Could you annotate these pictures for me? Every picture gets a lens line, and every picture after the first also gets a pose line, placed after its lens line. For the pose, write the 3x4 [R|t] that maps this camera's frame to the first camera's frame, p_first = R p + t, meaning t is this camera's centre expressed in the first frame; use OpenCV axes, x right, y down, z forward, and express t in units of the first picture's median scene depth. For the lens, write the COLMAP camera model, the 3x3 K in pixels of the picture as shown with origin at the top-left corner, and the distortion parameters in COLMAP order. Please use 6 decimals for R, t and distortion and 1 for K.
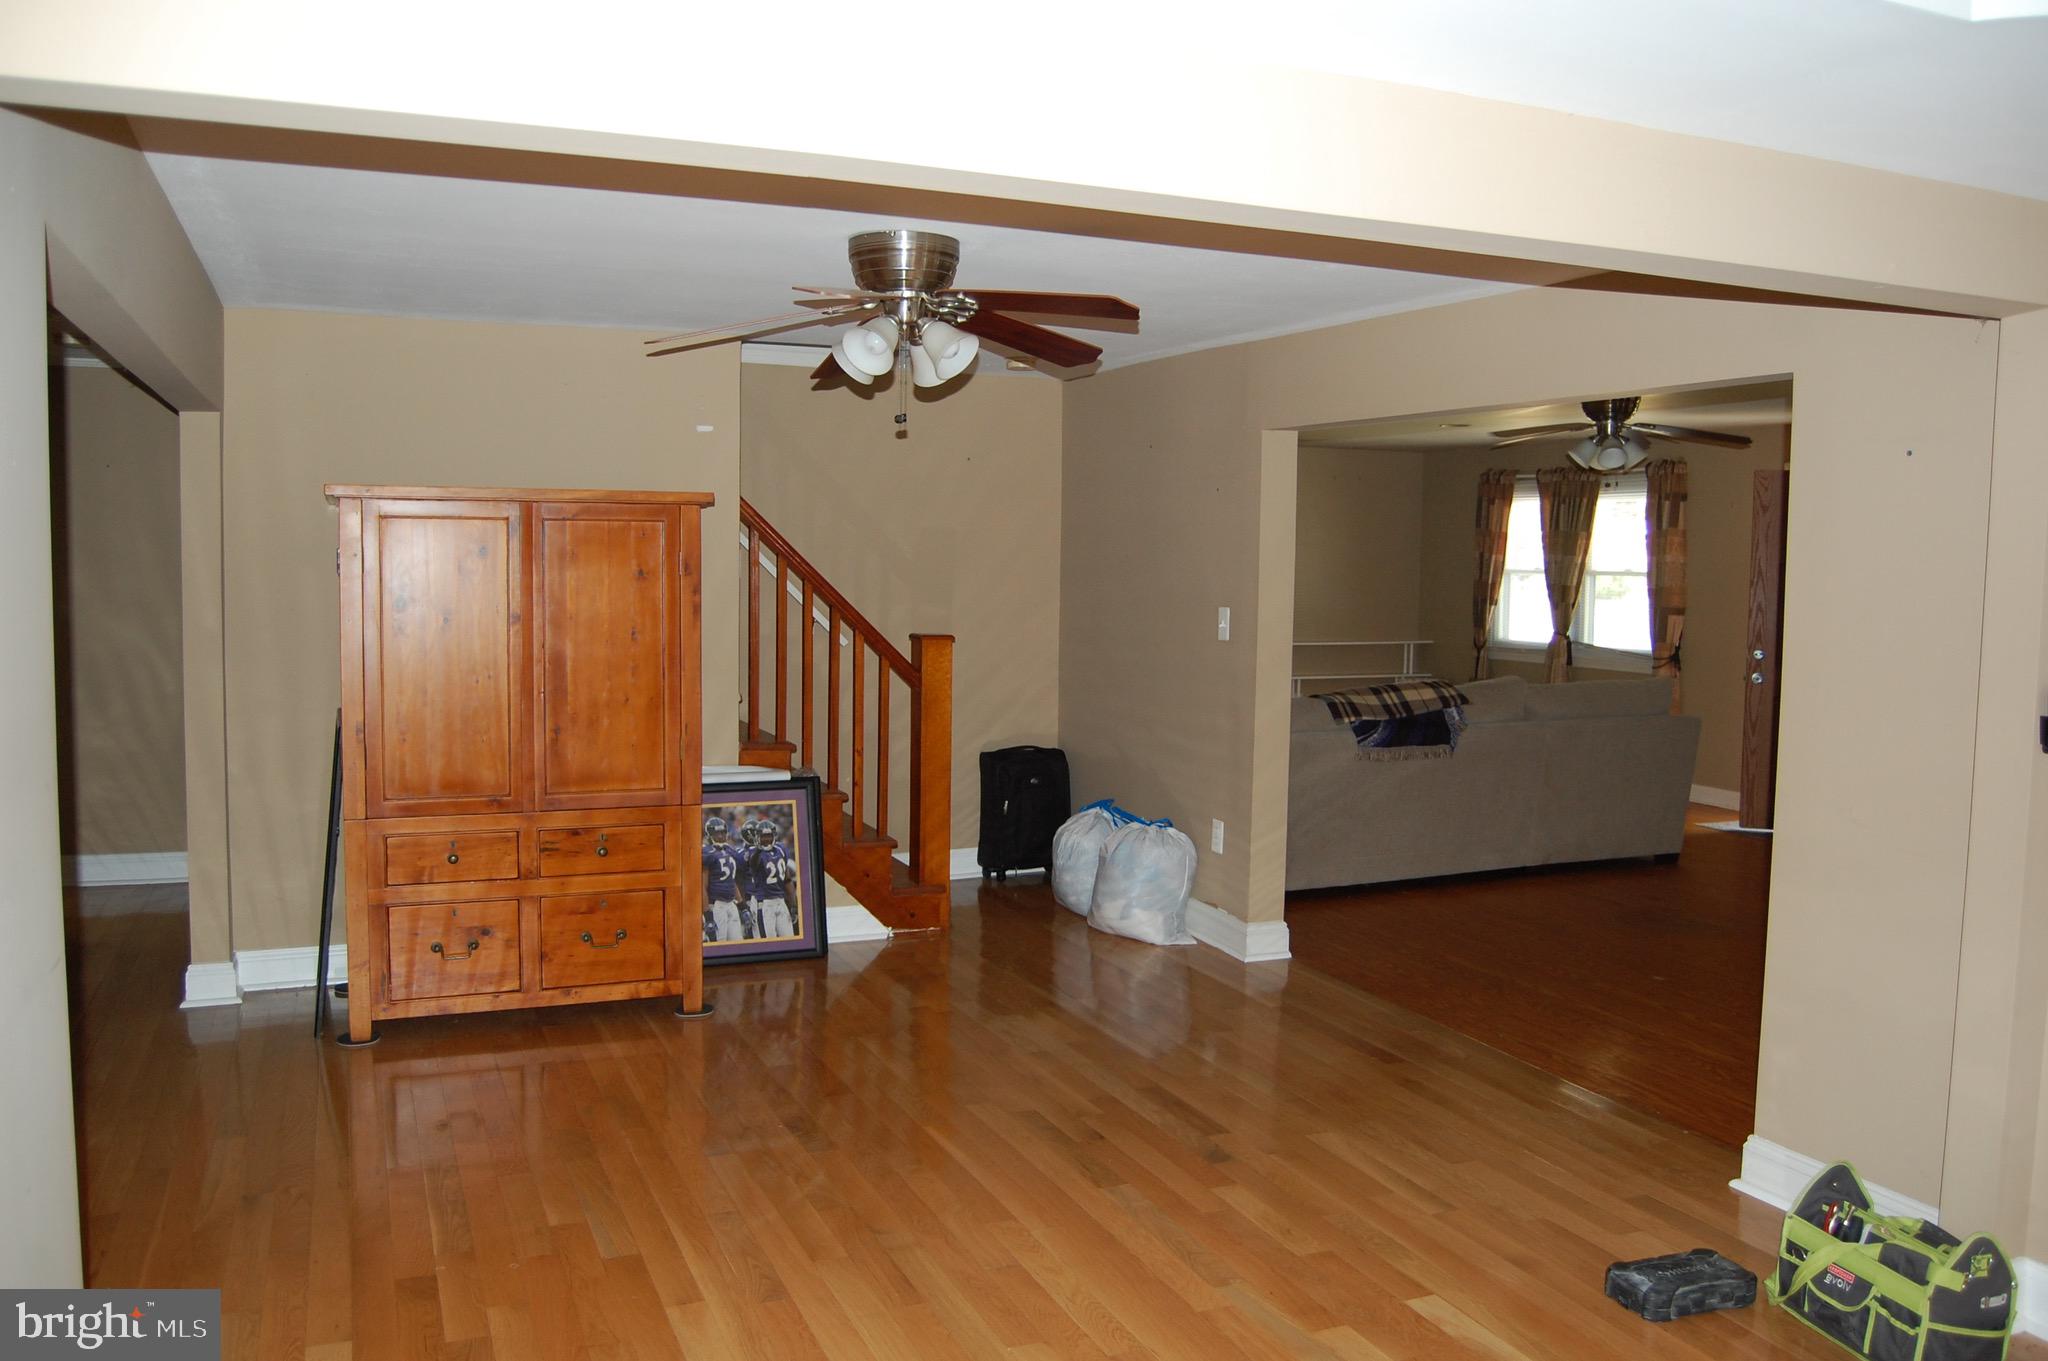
lens RADIAL K [[1609.4, 0, 1029.9], [0, 1609.4, 669.3], [0, 0, 1]] dist [-0.106858, 0.050951]
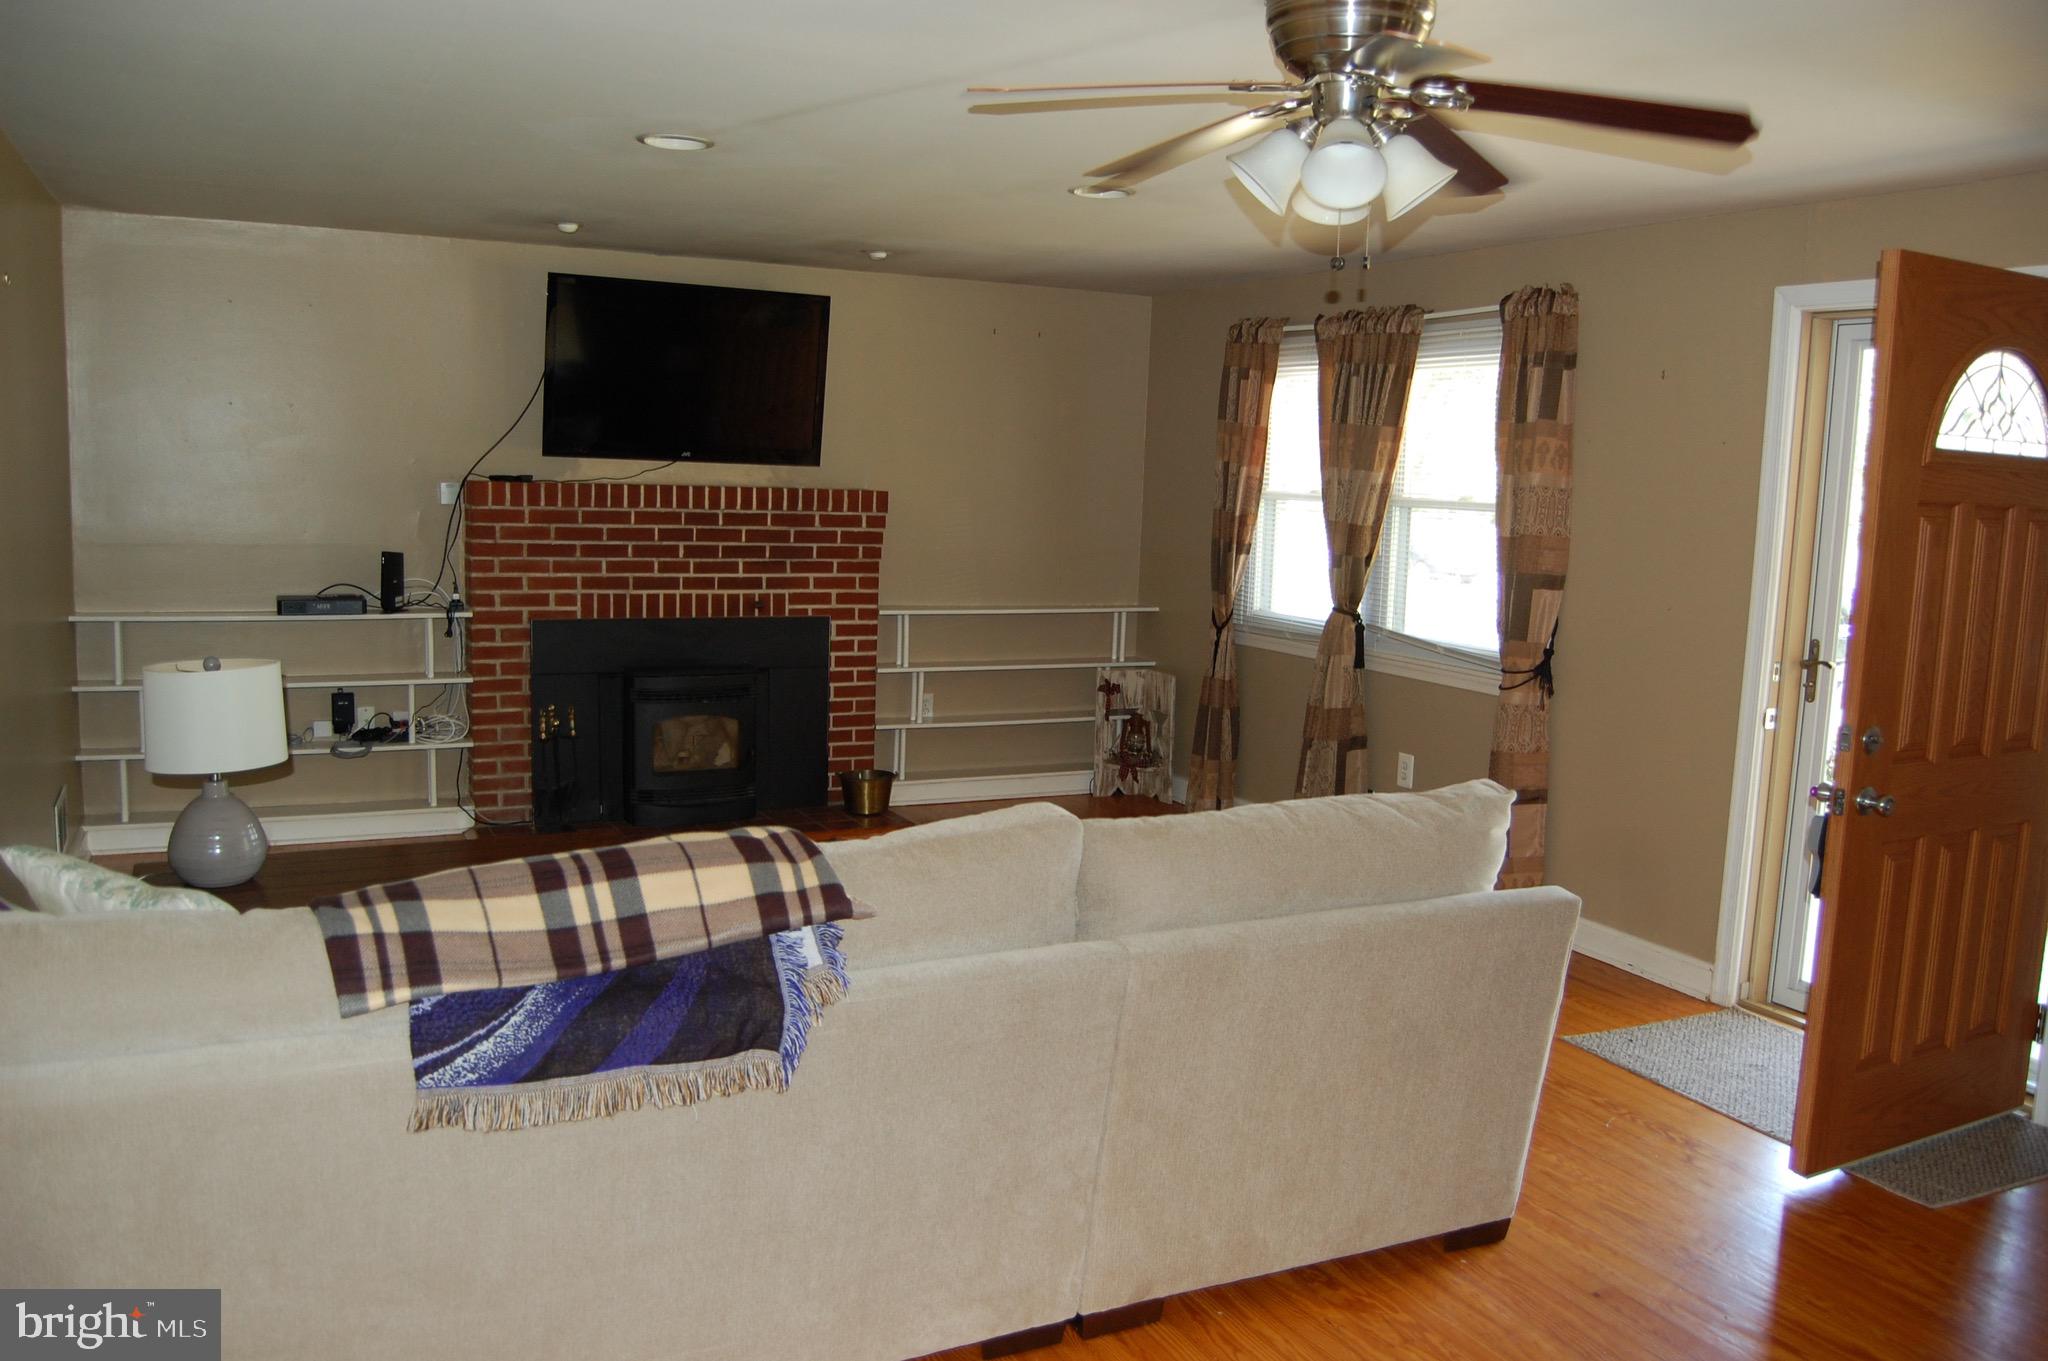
lens RADIAL K [[1594.7, 0, 1024.0], [0, 1594.7, 680.5], [0, 0, 1]] dist [-0.128127, 0.002669]
pose [[0.998534, 0.013407, 0.052448, 0.207846], [-0.016642, 0.997953, 0.061741, -0.032684], [-0.051513, -0.062524, 0.996713, 0.488063]]
